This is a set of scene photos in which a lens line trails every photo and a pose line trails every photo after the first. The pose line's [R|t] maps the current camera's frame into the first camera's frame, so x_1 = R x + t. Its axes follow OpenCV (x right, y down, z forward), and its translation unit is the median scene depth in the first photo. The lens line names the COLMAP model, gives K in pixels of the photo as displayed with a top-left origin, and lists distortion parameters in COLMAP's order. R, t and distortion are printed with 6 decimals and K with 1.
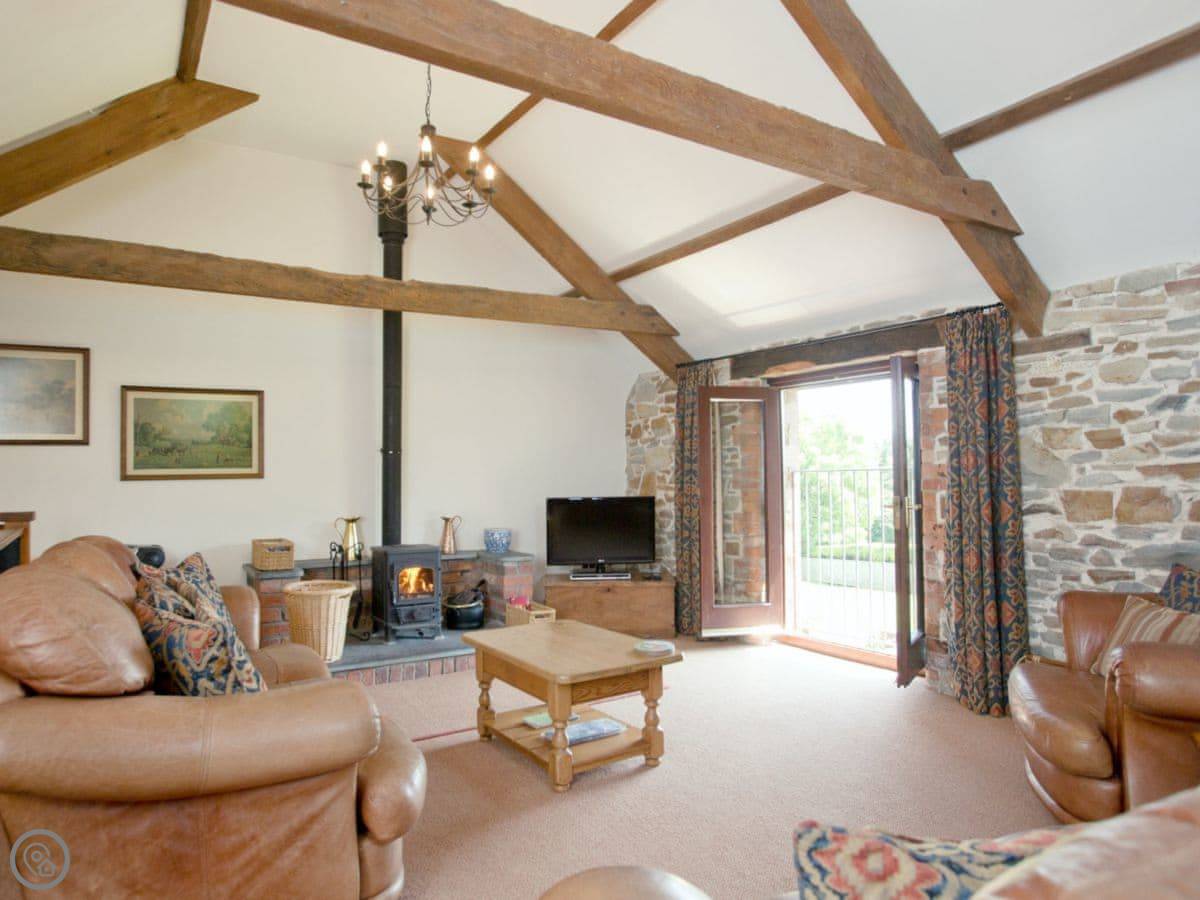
lens RADIAL K [[791.0, 0, 600.0], [0, 791.0, 450.0], [0, 0, 1]] dist [-0.000529, 0.000070]
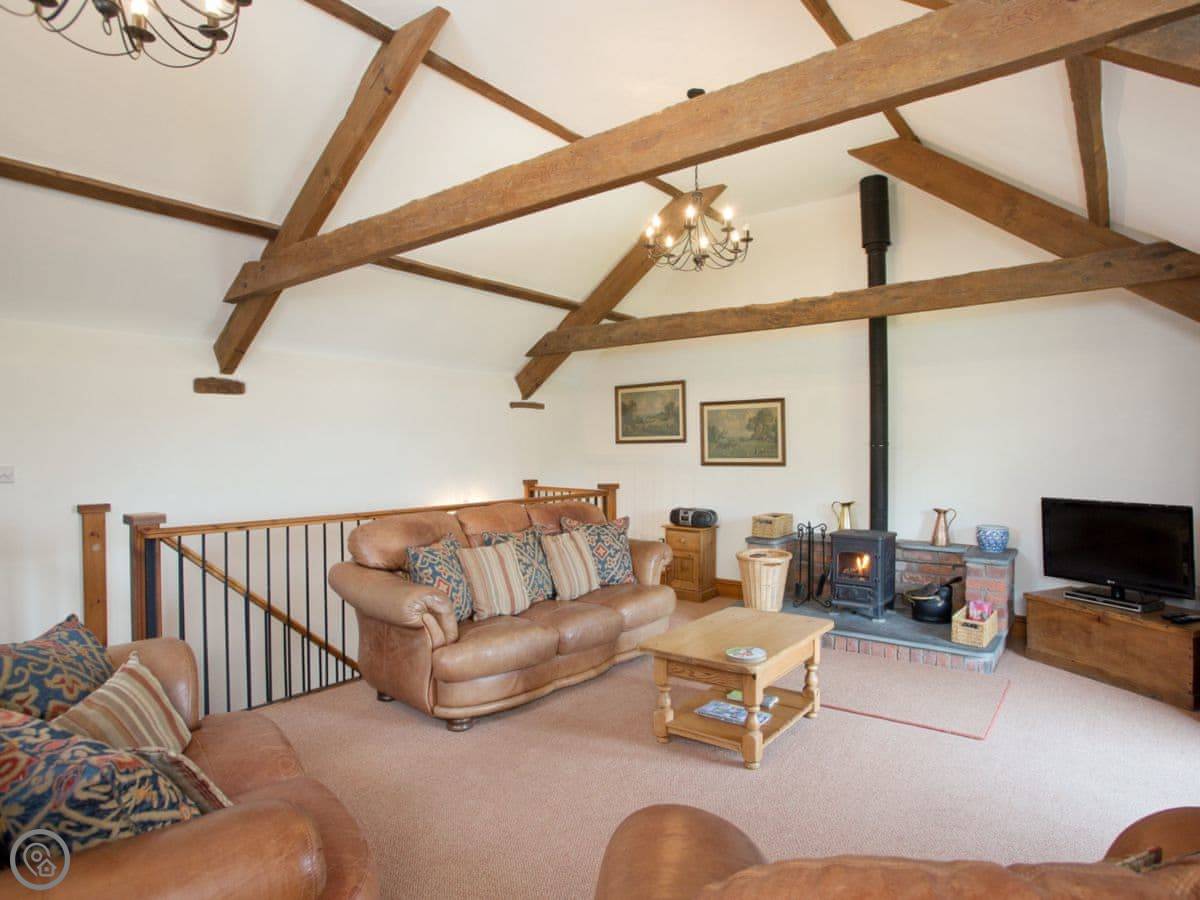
lens RADIAL K [[719.4, 0, 600.0], [0, 719.4, 450.0], [0, 0, 1]] dist [-0.058979, 0.066206]
pose [[0.332663, 0.010677, -0.942985, 0.577058], [0.027317, 0.999407, 0.020952, -0.023281], [0.942650, -0.032730, 0.332174, 0.333849]]
